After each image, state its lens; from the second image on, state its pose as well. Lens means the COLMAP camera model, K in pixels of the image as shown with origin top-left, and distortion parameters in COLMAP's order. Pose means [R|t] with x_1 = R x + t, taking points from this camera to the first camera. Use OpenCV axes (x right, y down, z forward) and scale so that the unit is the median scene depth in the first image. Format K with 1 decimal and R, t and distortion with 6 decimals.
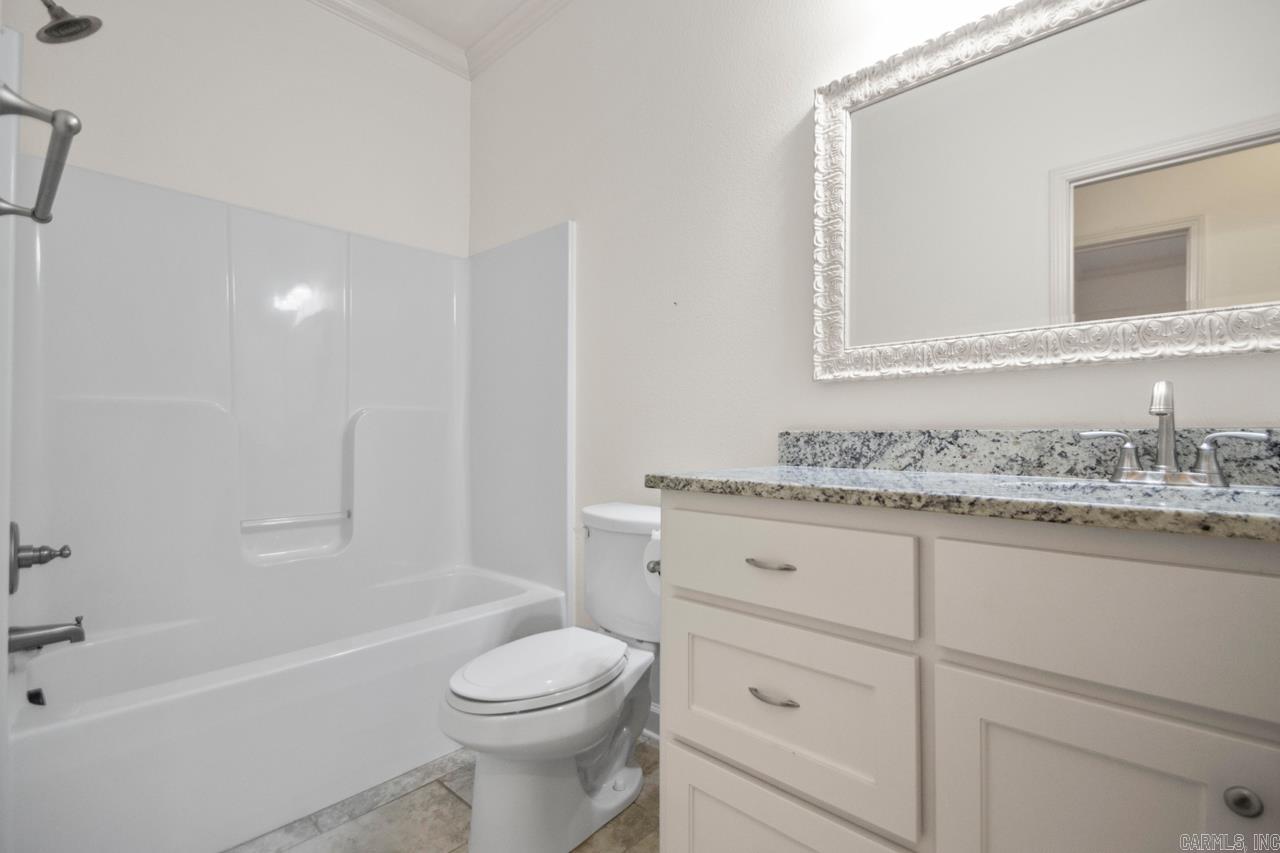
lens RADIAL K [[599.5, 0, 637.9], [0, 599.5, 427.6], [0, 0, 1]] dist [0.033648, -0.013234]
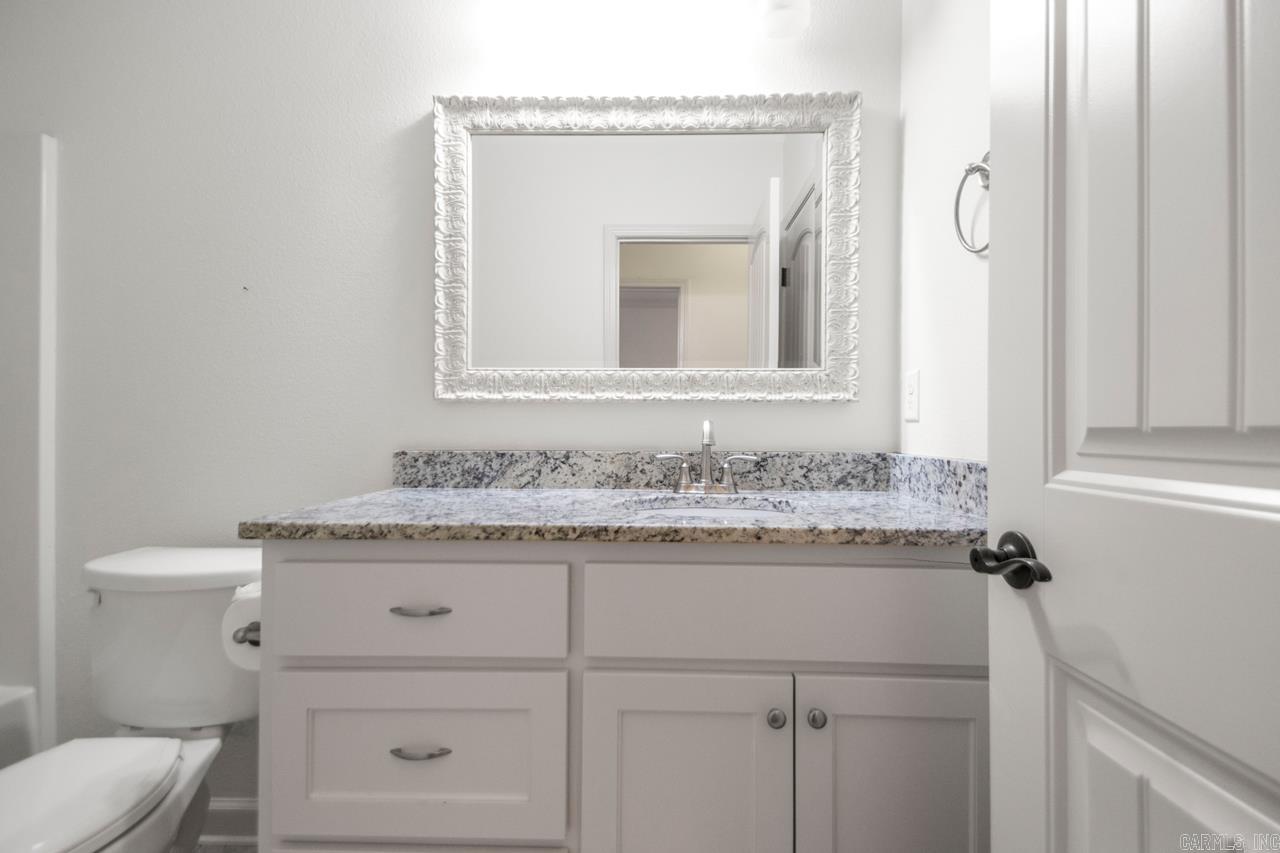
lens RADIAL K [[599.5, 0, 653.5], [0, 599.5, 422.8], [0, 0, 1]] dist [0.033648, -0.013234]
pose [[0.740735, 0.003465, 0.671788, -0.114190], [-0.012056, 0.999894, 0.008136, -0.060511], [-0.671689, -0.014126, 0.740699, 0.052085]]
